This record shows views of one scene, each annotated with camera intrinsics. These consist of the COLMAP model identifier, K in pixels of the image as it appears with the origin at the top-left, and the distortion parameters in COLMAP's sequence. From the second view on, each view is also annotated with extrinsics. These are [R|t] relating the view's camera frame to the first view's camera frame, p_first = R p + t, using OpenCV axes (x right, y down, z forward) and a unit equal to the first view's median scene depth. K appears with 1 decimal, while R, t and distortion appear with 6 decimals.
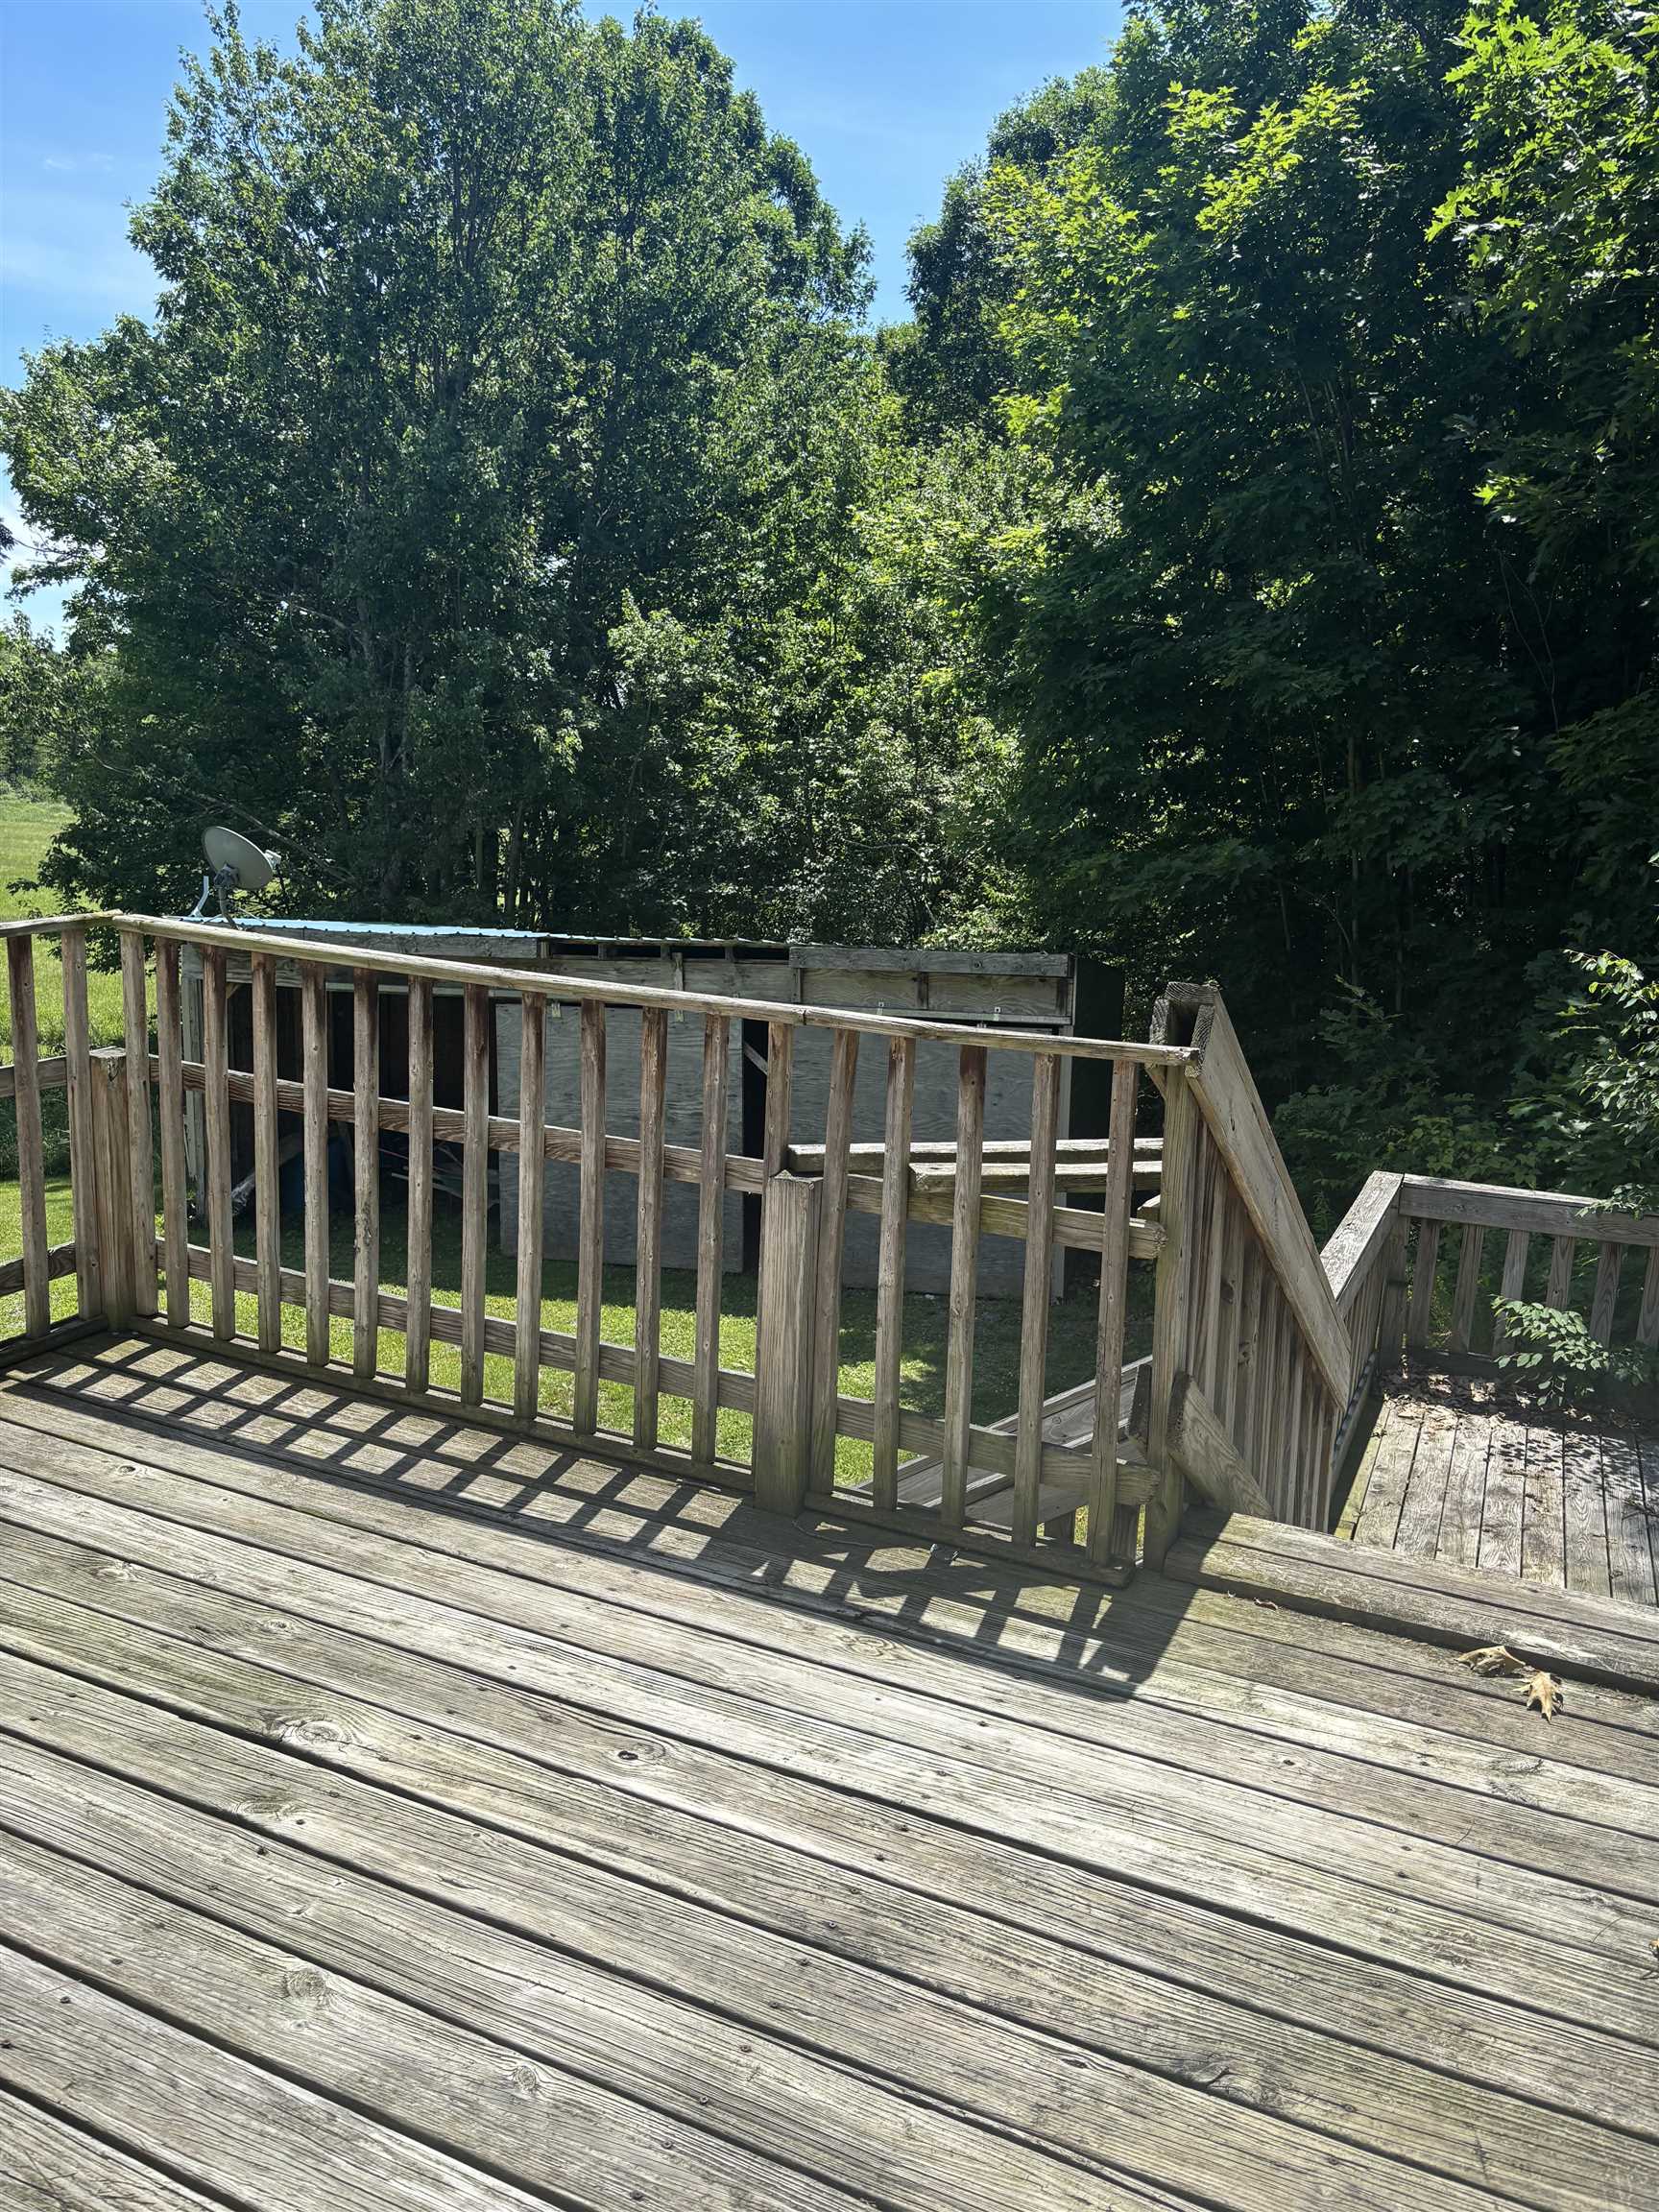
lens RADIAL K [[1671.0, 0, 829.5], [0, 1671.0, 1106.0], [0, 0, 1]] dist [0.013141, 0.002101]
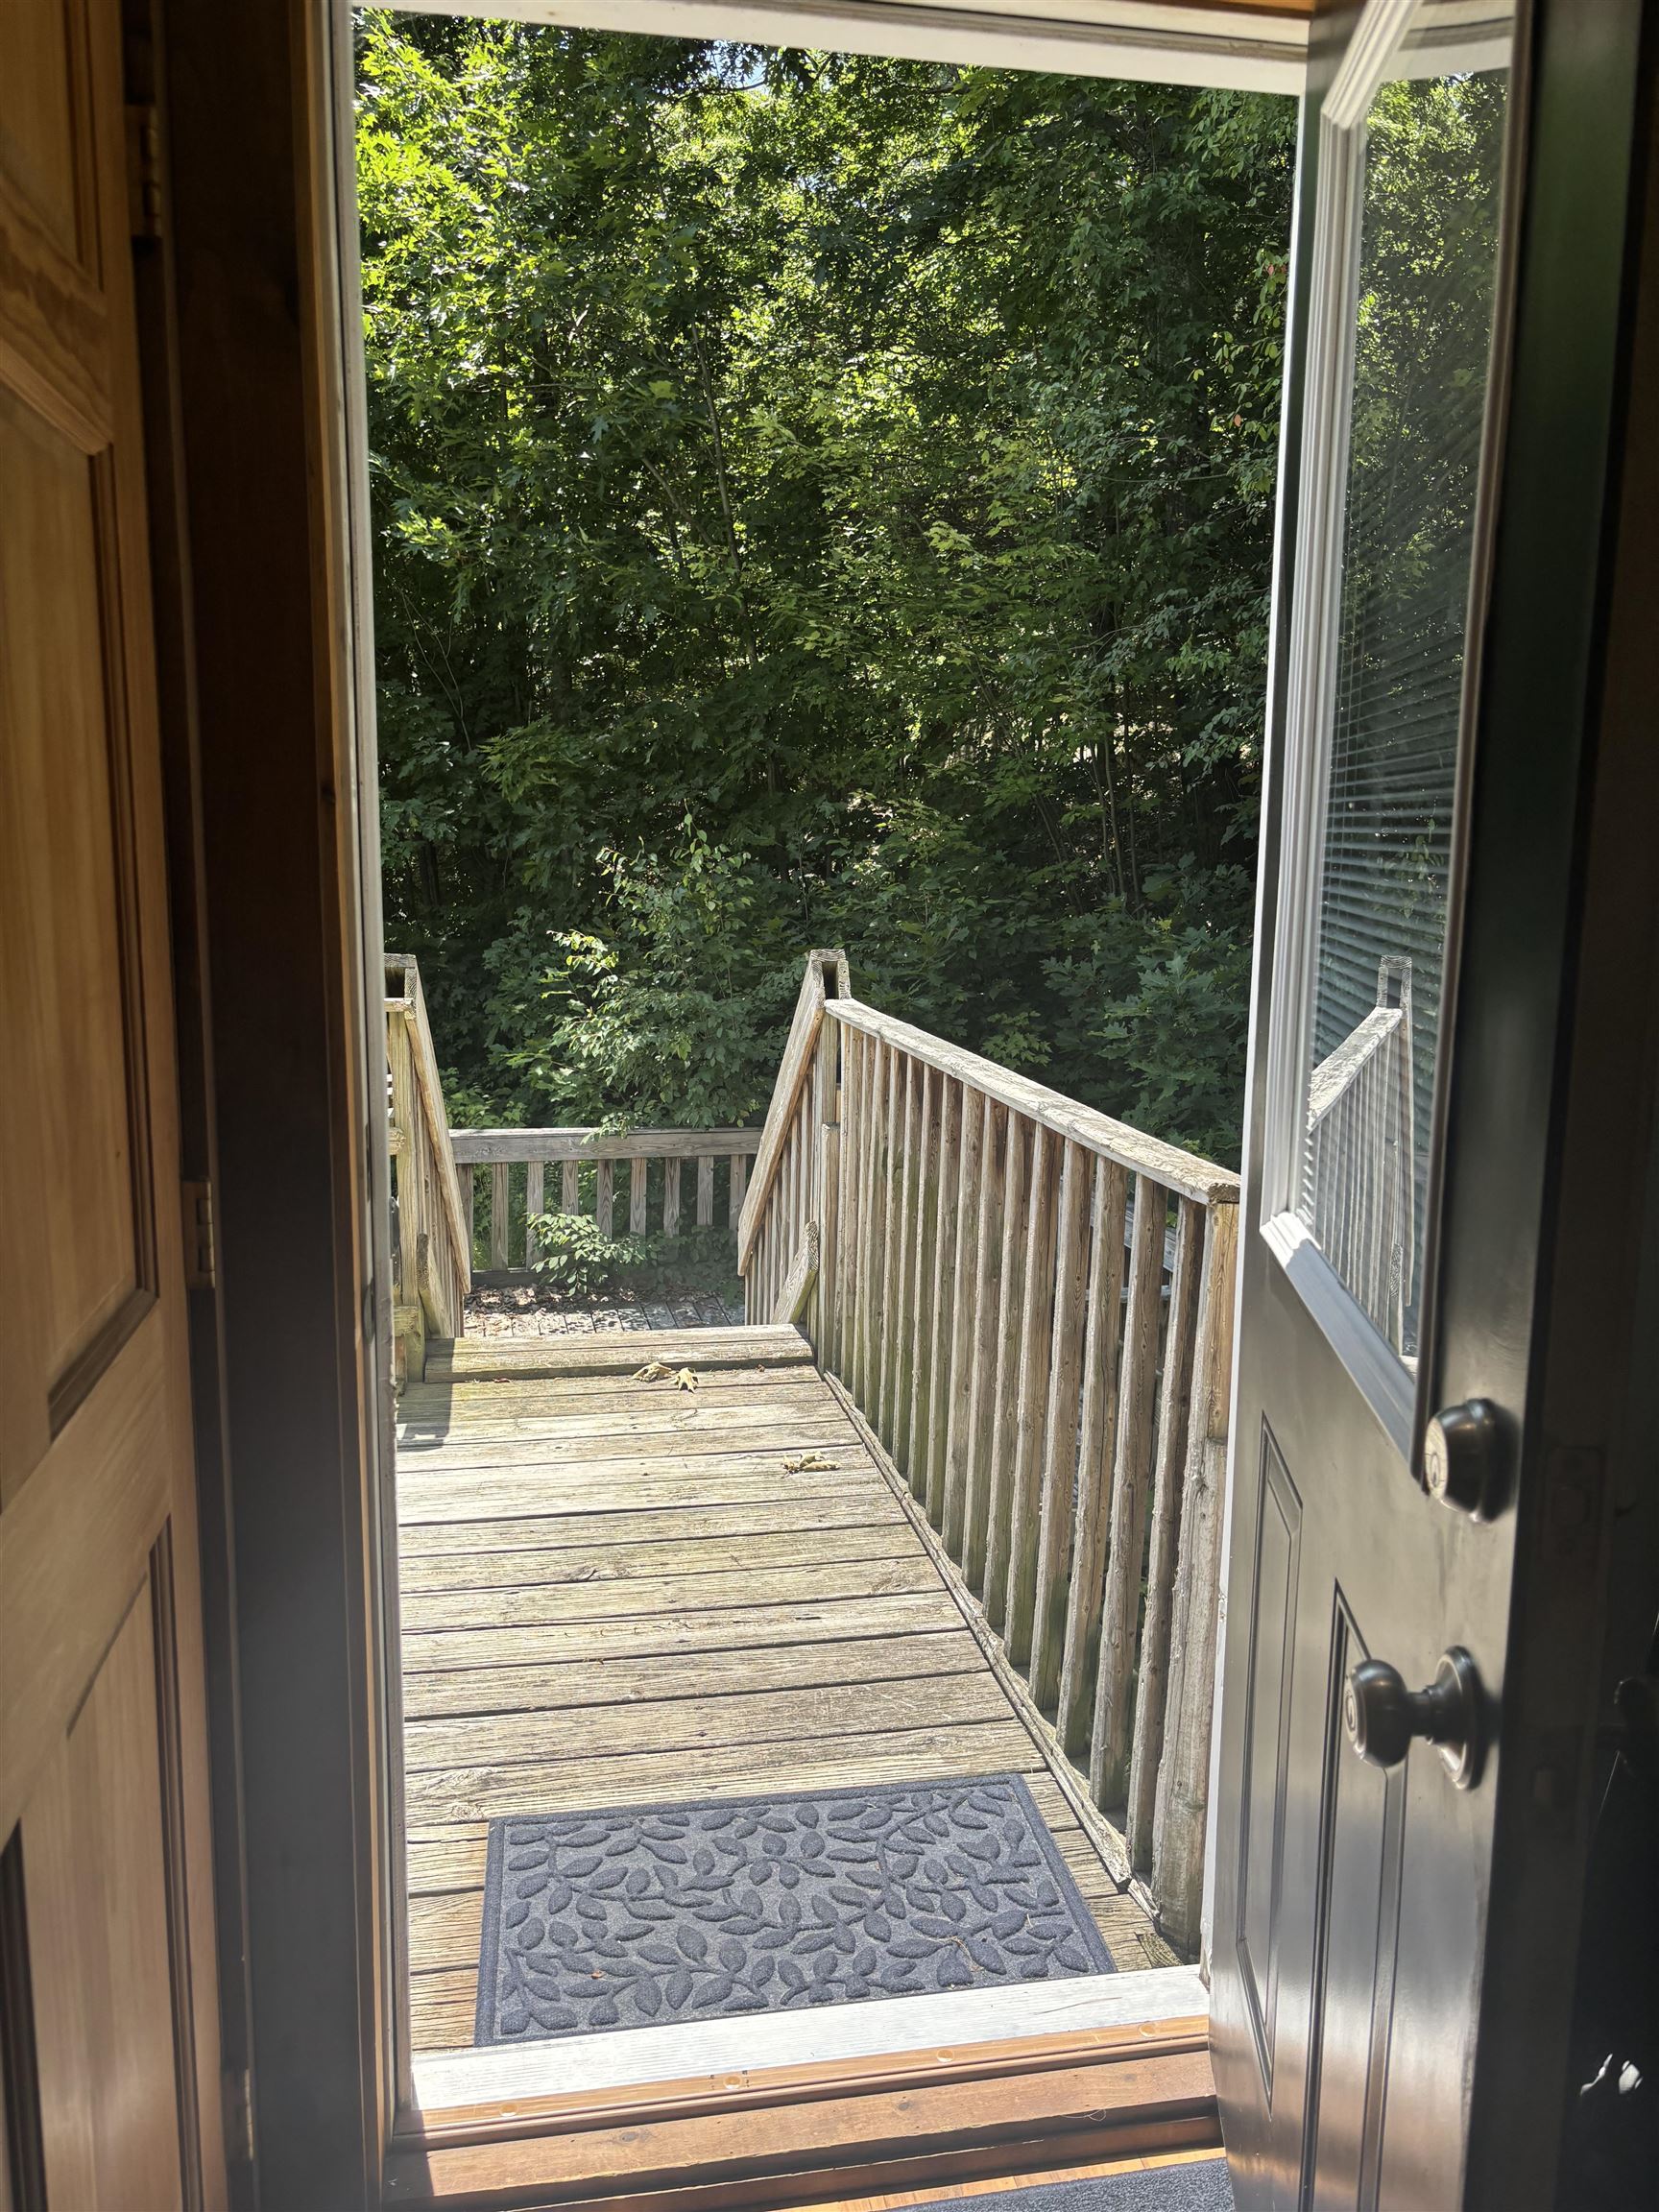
lens RADIAL K [[1671.0, 0, 829.5], [0, 1671.0, 1106.0], [0, 0, 1]] dist [0.013141, 0.002101]
pose [[0.808884, -0.114840, 0.576644, -0.126374], [0.117229, 0.992549, 0.033227, 0.019935], [-0.576163, 0.040722, 0.816320, -0.138691]]
